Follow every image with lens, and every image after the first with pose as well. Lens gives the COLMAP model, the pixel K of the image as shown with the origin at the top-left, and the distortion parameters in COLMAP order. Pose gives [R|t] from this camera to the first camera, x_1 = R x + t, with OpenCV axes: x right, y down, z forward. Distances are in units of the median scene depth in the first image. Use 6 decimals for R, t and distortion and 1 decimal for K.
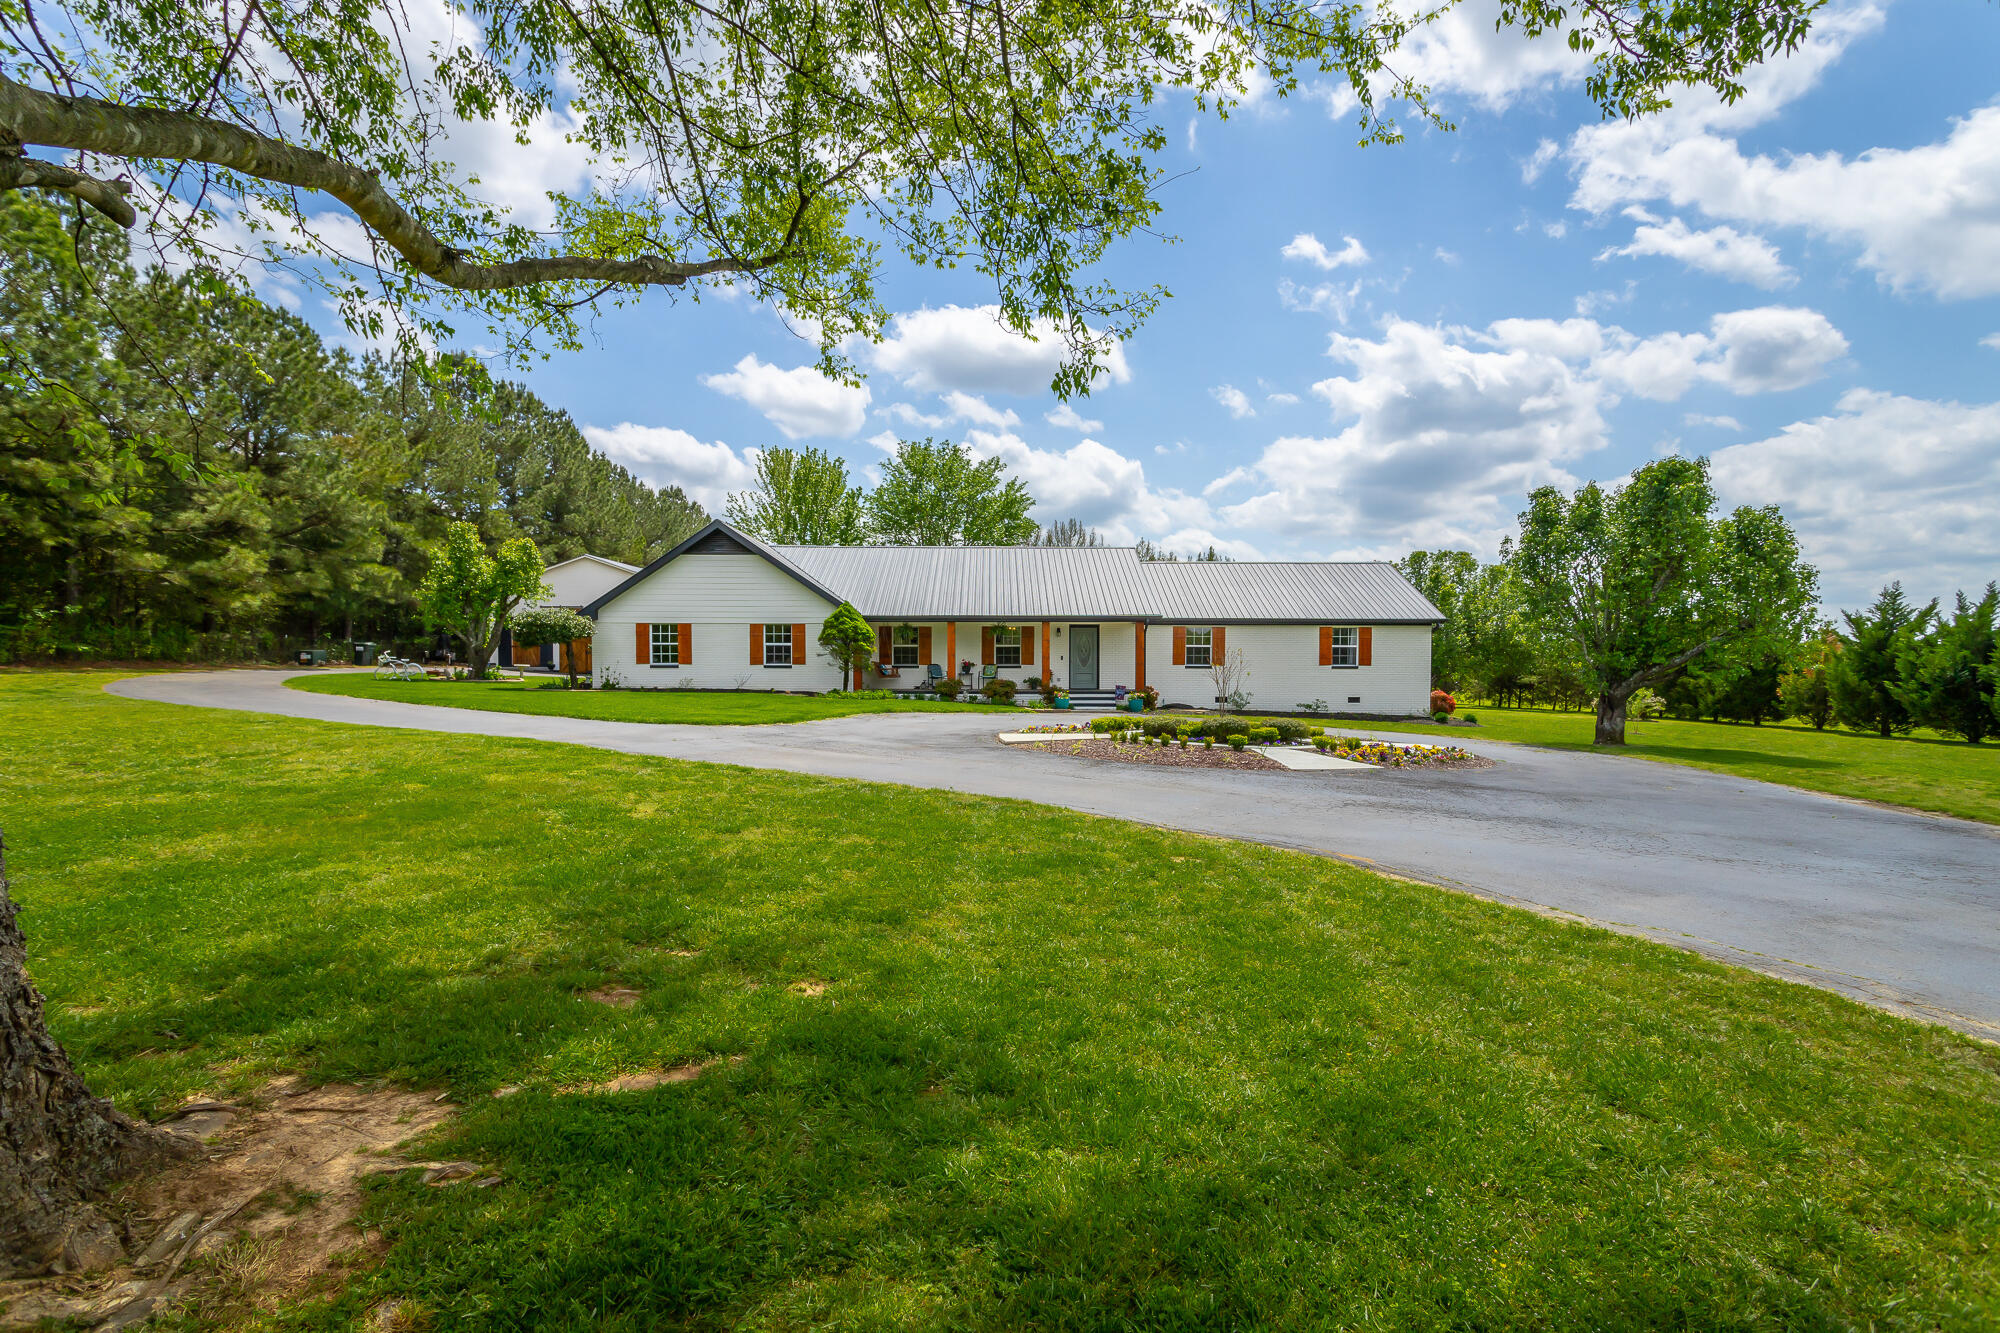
lens RADIAL K [[956.5, 0, 1000.8], [0, 956.5, 642.1], [0, 0, 1]] dist [0.012838, 0.000117]
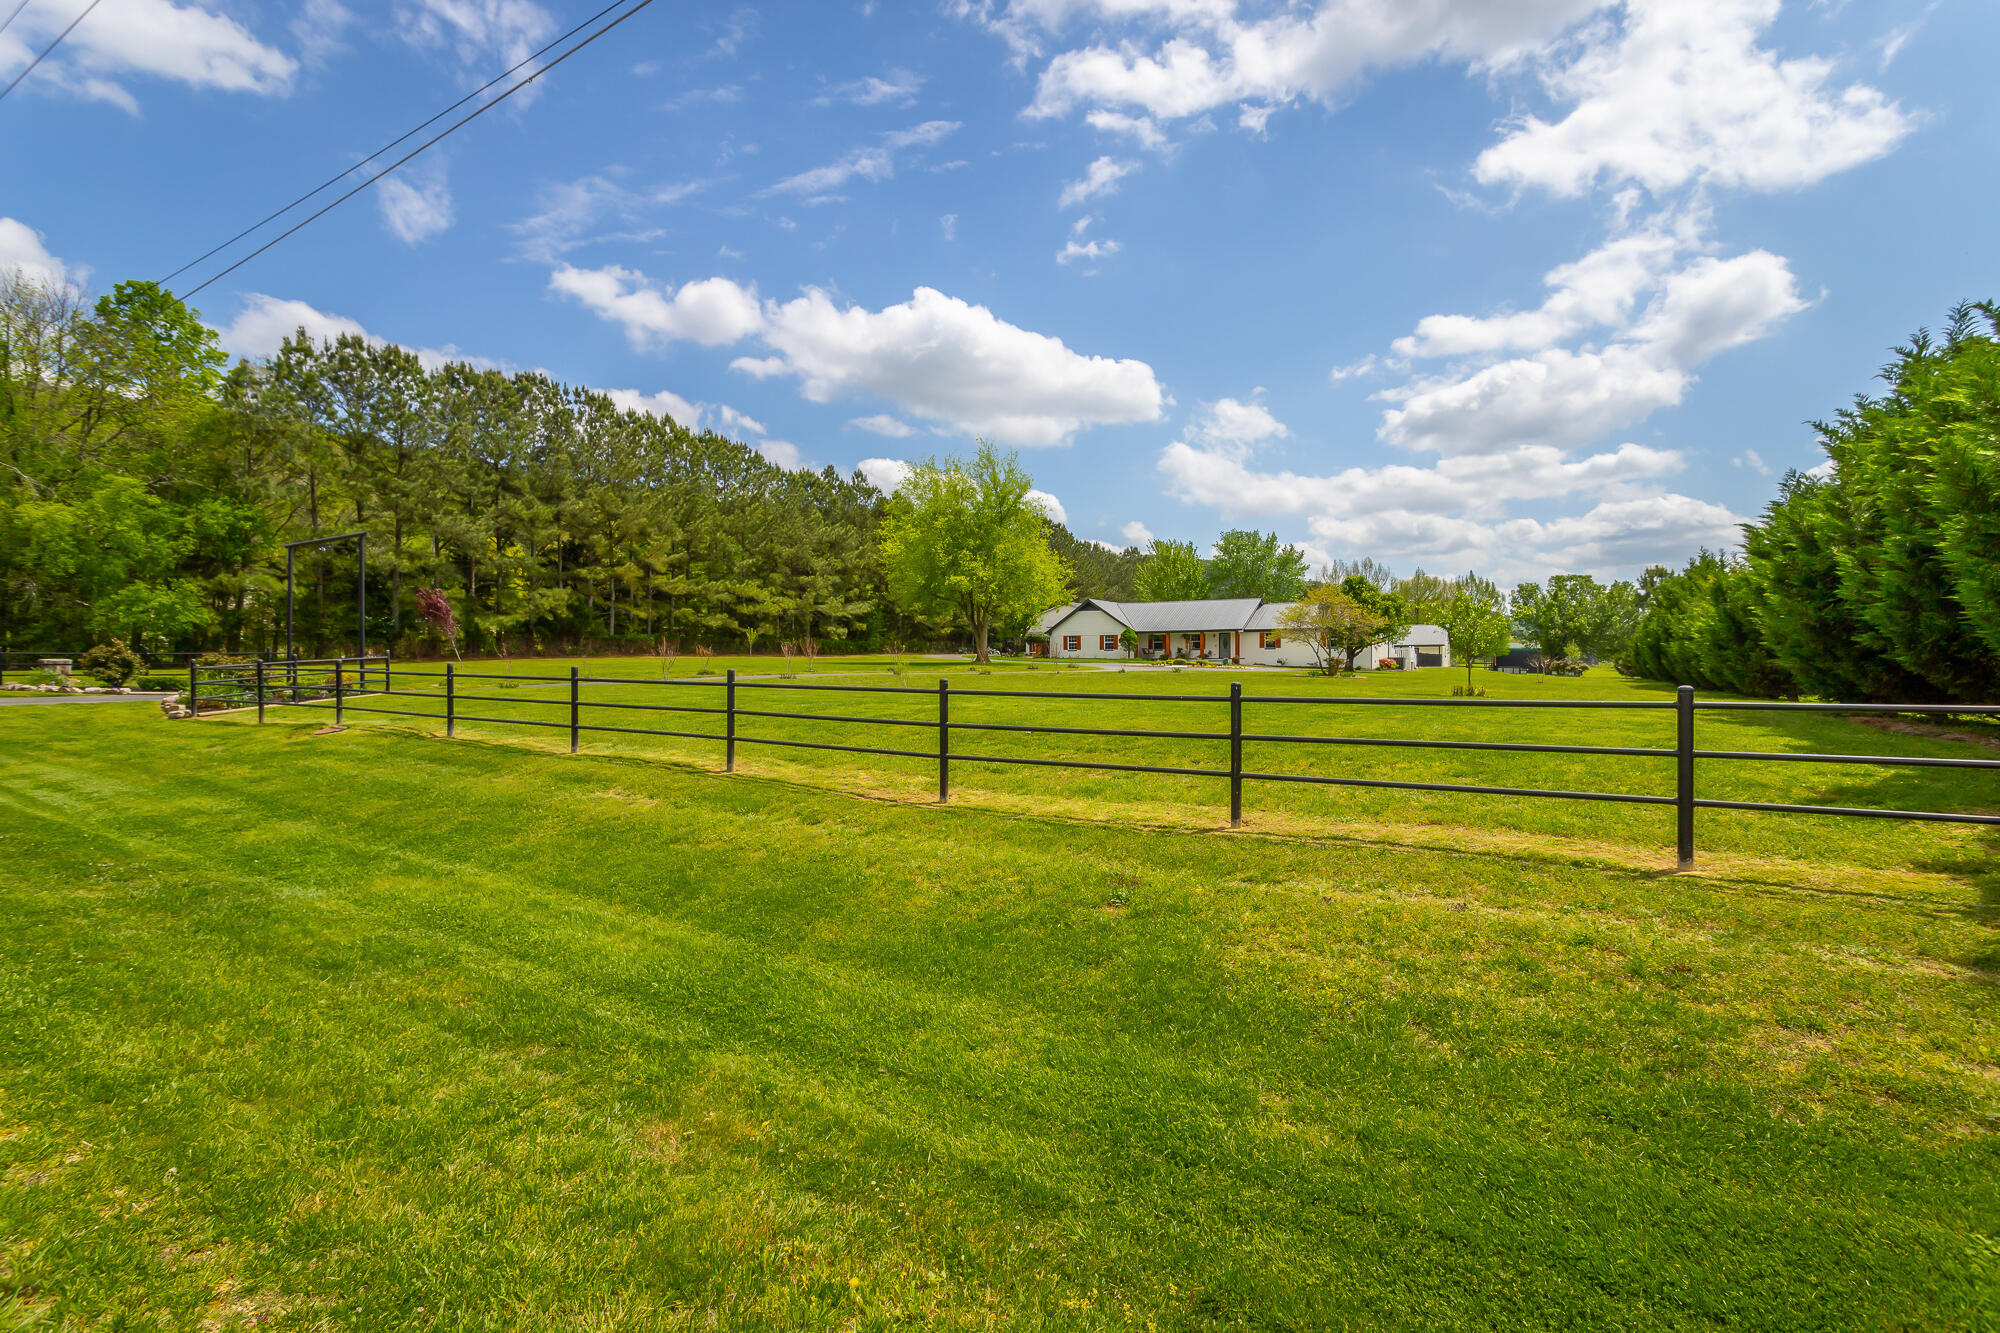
lens RADIAL K [[956.5, 0, 1000.8], [0, 956.5, 642.1], [0, 0, 1]] dist [0.012838, 0.000117]
pose [[0.866024, -0.015274, -0.499769, 0.844514], [0.013919, 0.999882, -0.006439, 0.014757], [0.499809, -0.001380, 0.866135, -1.497356]]
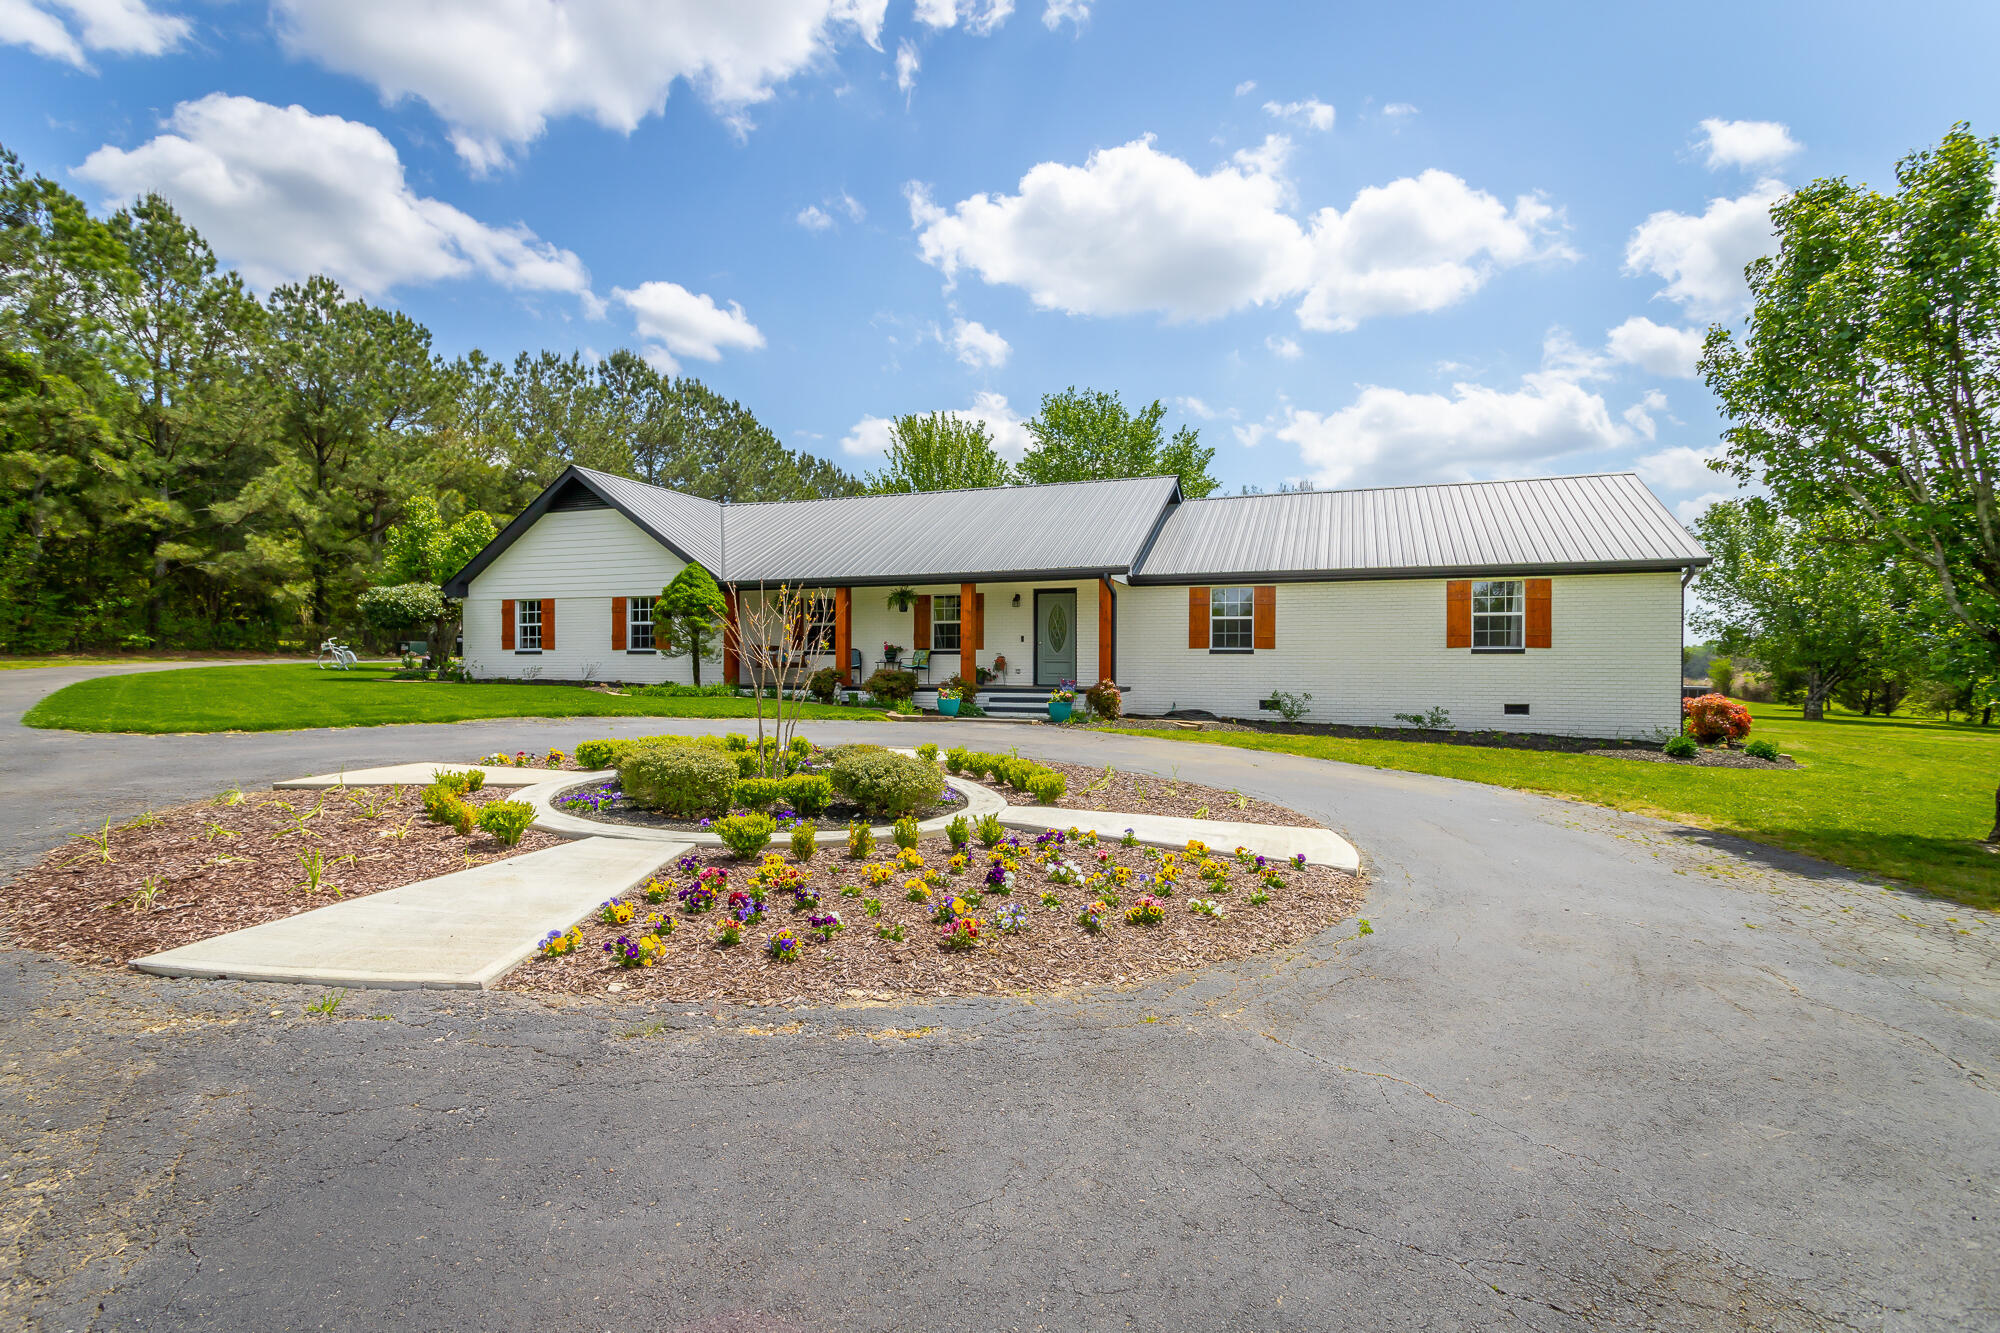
lens RADIAL K [[970.2, 0, 966.0], [0, 970.2, 659.3], [0, 0, 1]] dist [0.002915, 0.000714]
pose [[0.928543, -0.001358, -0.371222, 0.281526], [0.008255, 0.999822, 0.016991, 0.018897], [0.371133, -0.018842, 0.928388, 0.356046]]
